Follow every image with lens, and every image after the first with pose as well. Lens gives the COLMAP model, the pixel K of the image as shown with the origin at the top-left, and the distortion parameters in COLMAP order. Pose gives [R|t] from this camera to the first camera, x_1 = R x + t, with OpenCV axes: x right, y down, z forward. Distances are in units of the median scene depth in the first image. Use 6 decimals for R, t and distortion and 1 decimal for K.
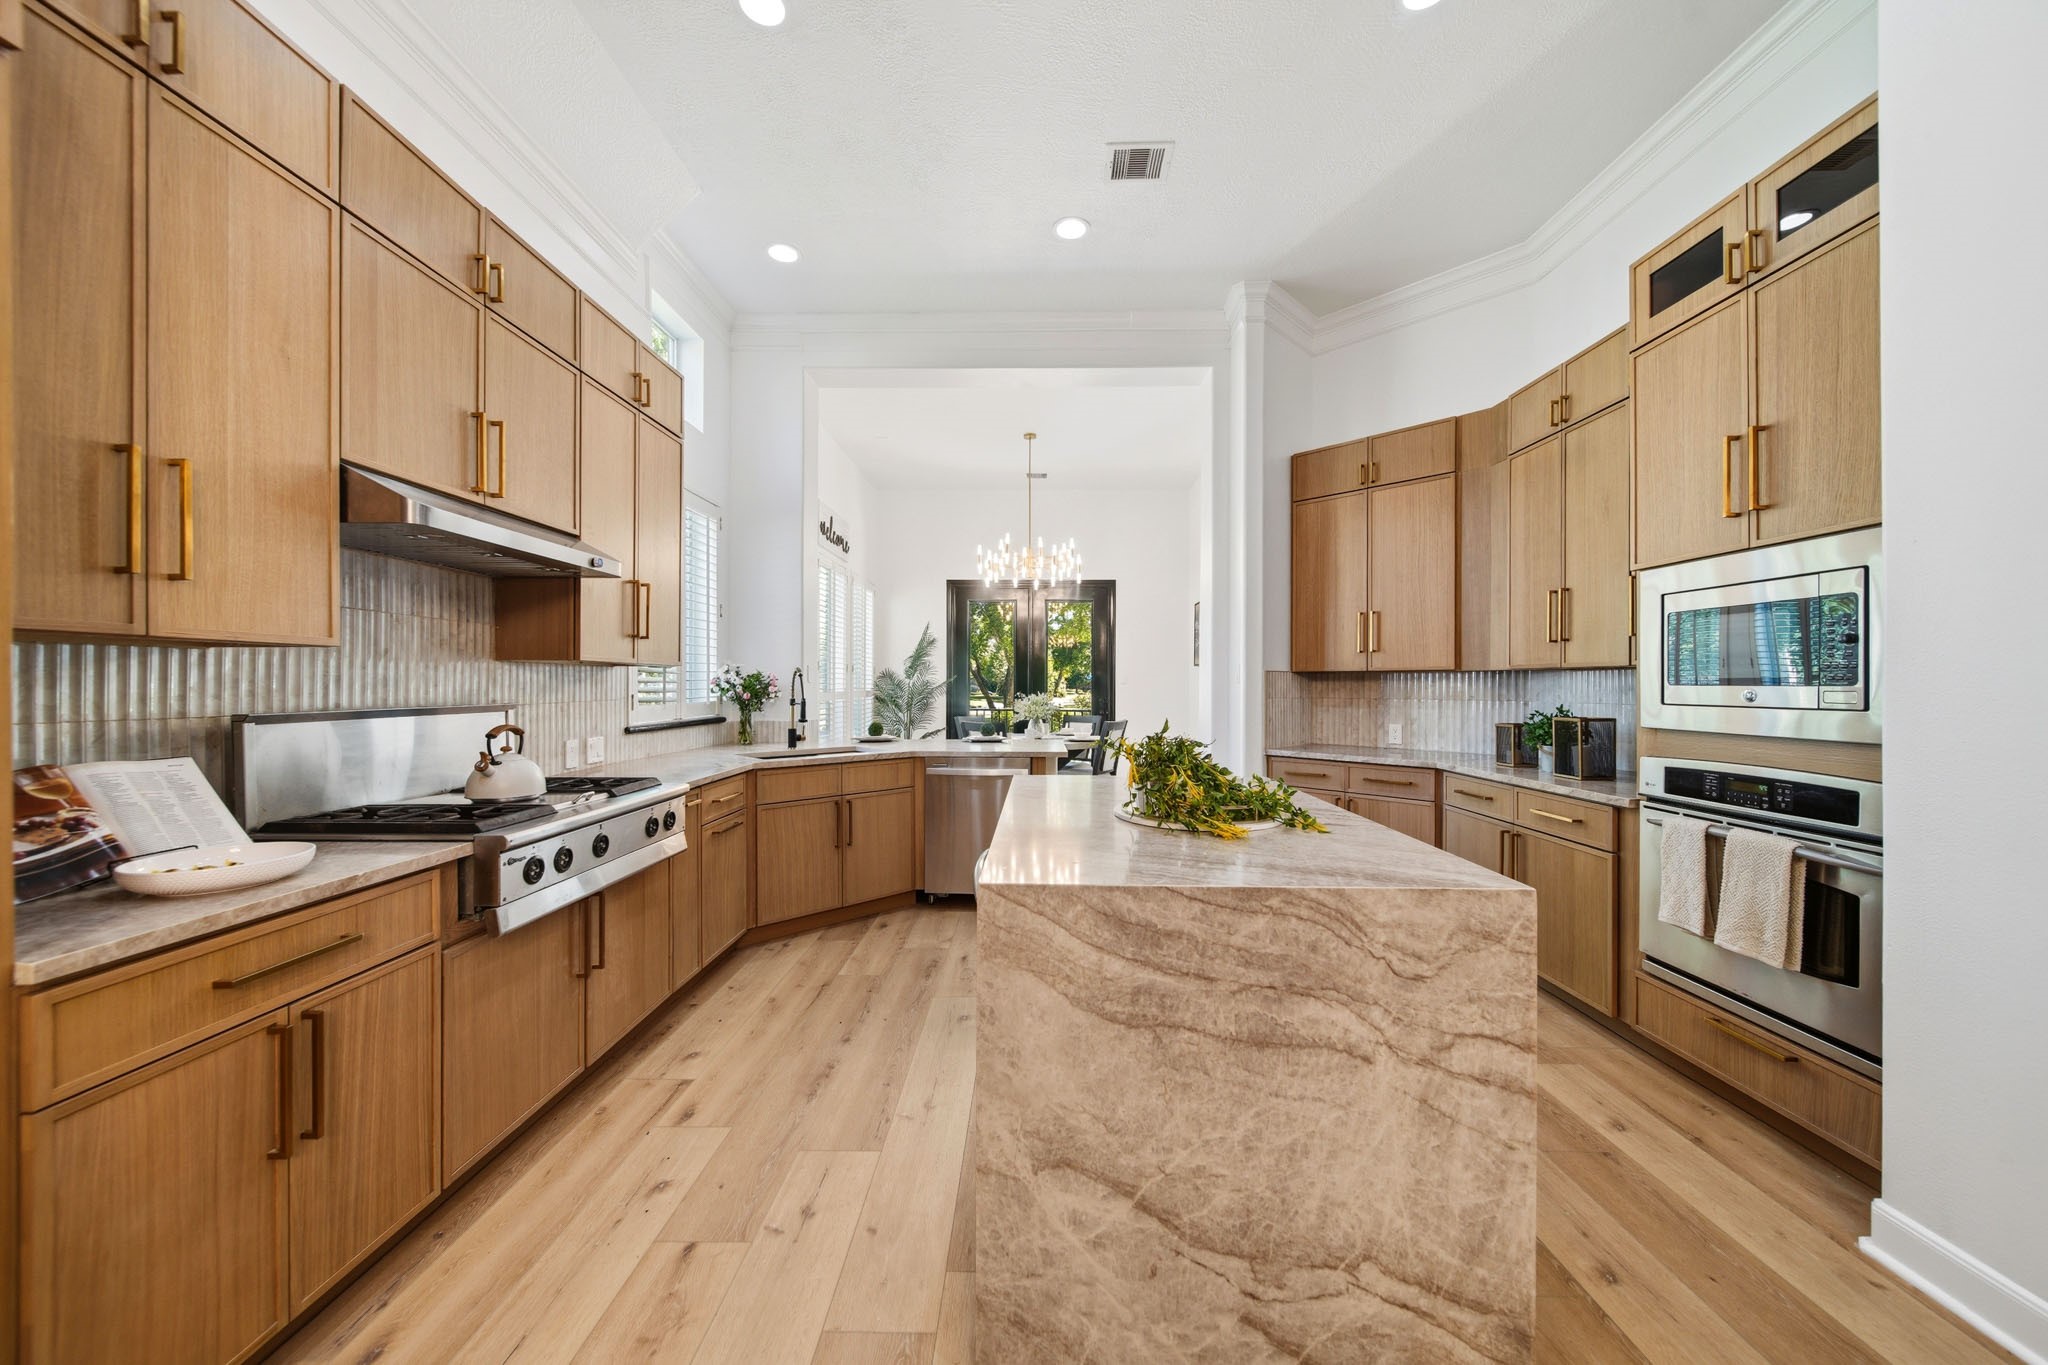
lens RADIAL K [[720.0, 0, 1022.5], [0, 720.0, 685.1], [0, 0, 1]] dist [0.002762, 0.000197]
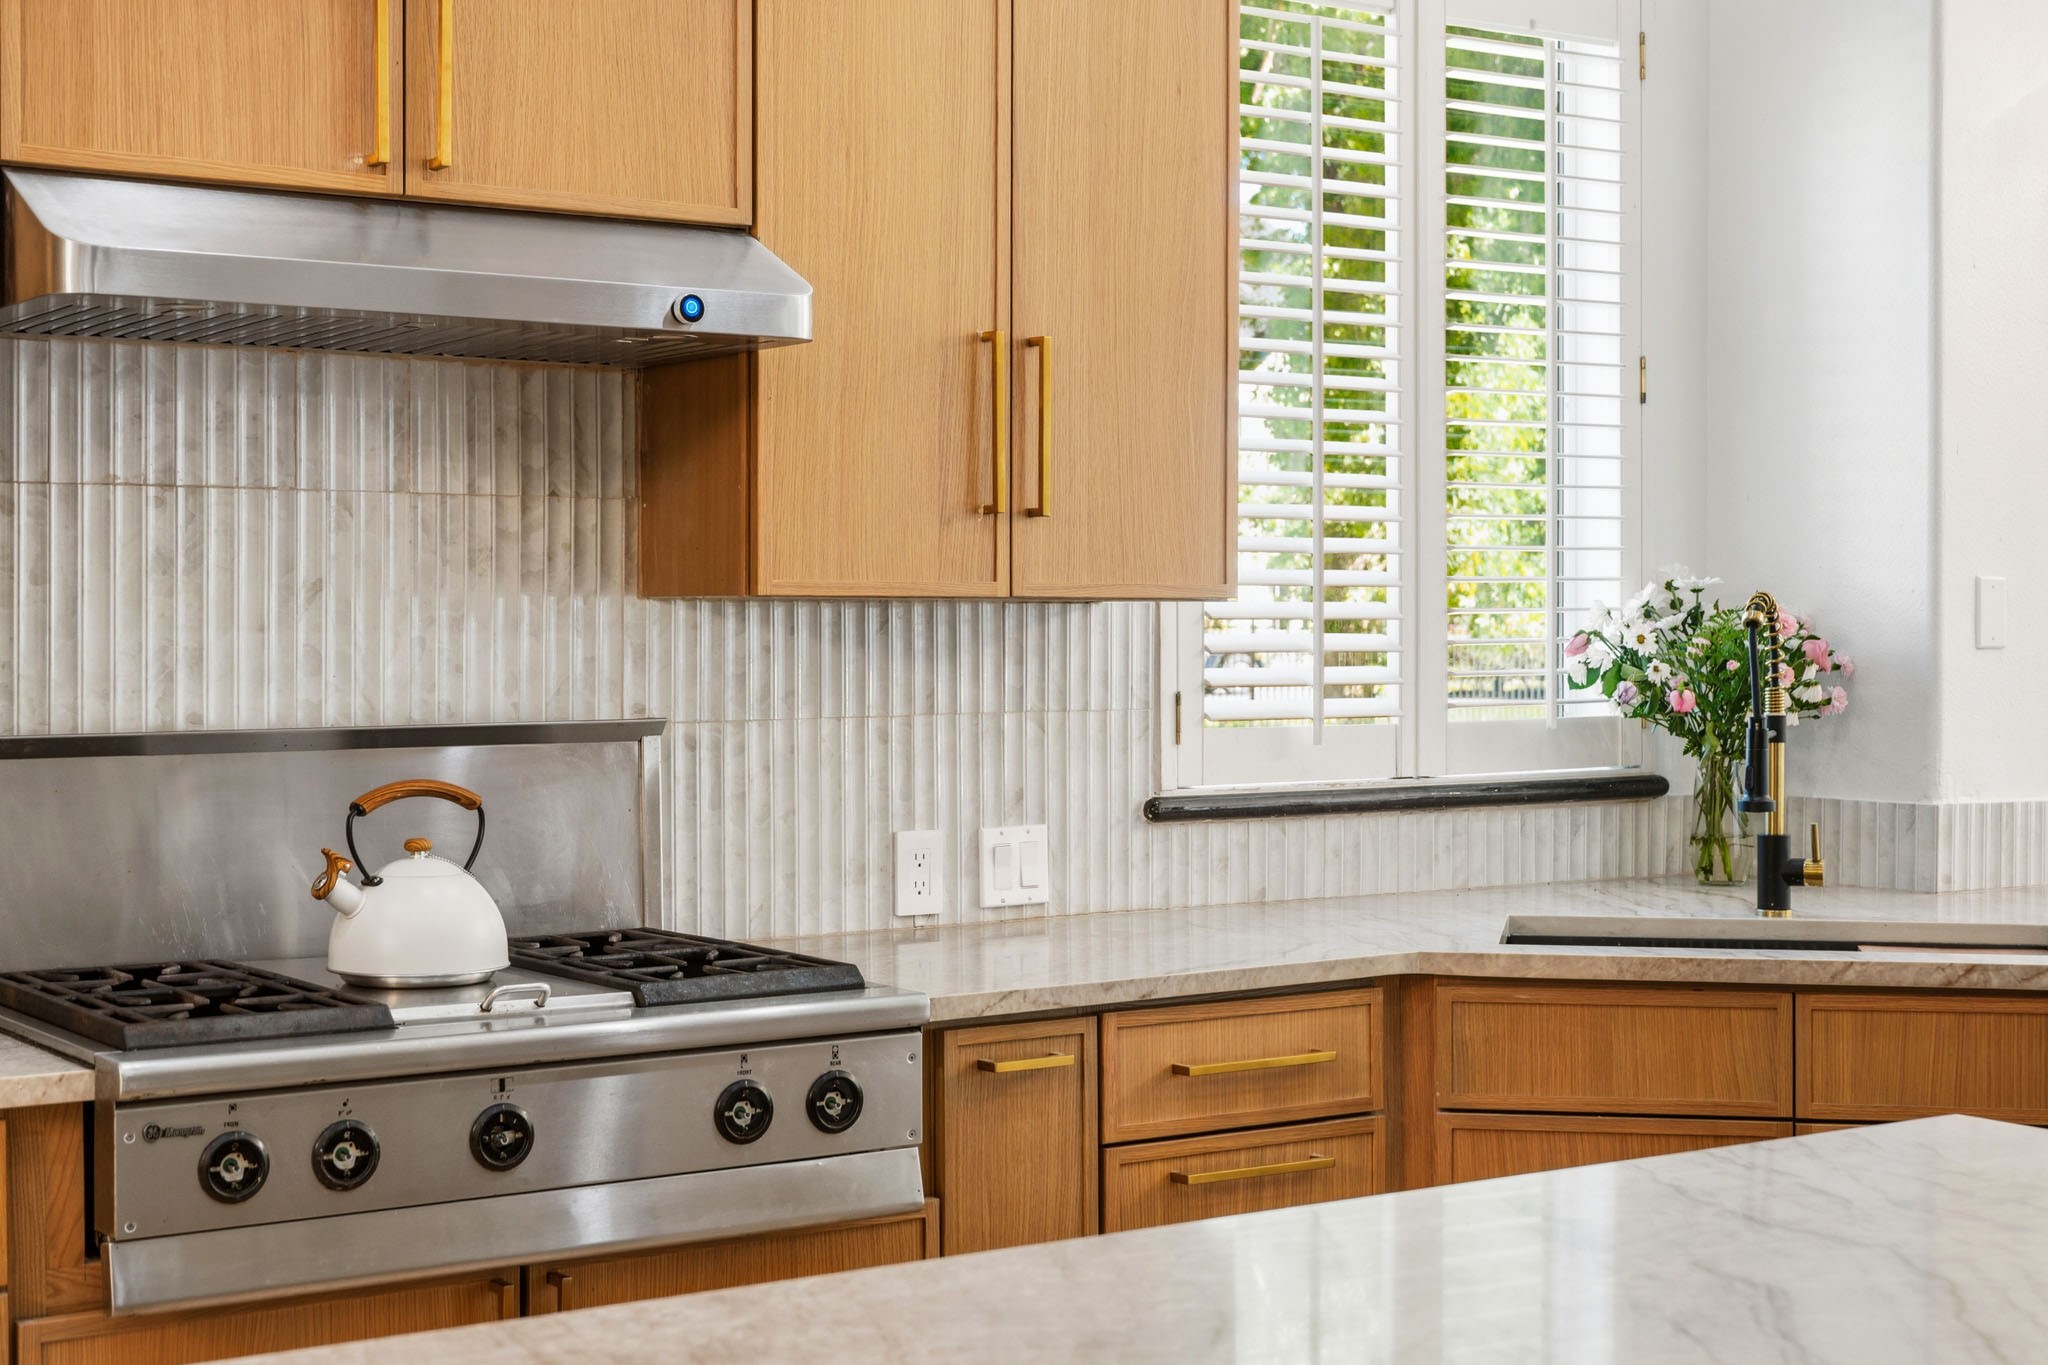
lens RADIAL K [[2919.7, 0, 1024.1], [0, 2919.7, 677.9], [0, 0, 1]] dist [-0.004627, 0.000000]
pose [[0.582227, 0.014673, -0.812894, 0.599009], [0.000401, 0.999832, 0.018334, -0.022059], [0.813026, -0.011001, 0.582123, 0.326247]]
